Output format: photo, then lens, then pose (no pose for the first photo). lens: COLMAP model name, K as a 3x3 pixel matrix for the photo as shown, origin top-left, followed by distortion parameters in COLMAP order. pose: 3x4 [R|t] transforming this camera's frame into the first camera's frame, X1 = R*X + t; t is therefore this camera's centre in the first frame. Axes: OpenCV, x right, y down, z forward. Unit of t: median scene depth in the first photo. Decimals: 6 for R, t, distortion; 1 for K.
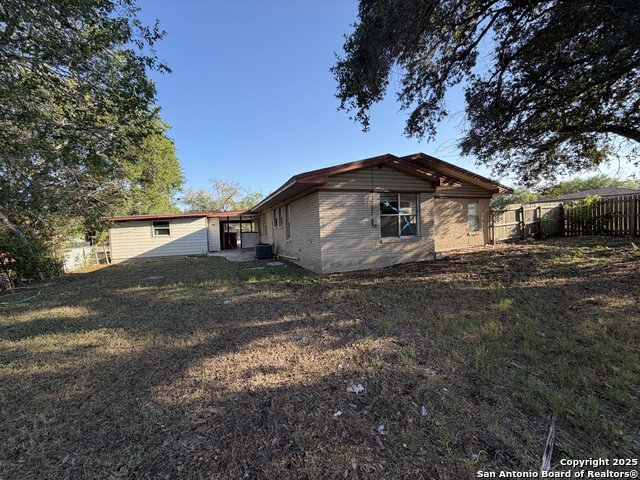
lens RADIAL K [[257.0, 0, 319.8], [0, 257.0, 240.2], [0, 0, 1]] dist [-0.000959, -0.000037]
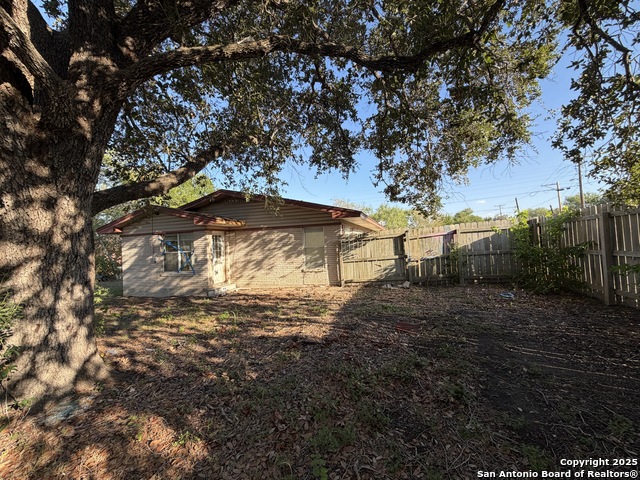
lens RADIAL K [[257.0, 0, 319.7], [0, 257.0, 239.4], [0, 0, 1]] dist [-0.000959, -0.000037]
pose [[0.766872, -0.010983, -0.641706, 1.488948], [-0.017793, 0.999105, -0.038363, -0.122508], [0.641553, 0.040838, 0.765991, 0.530379]]
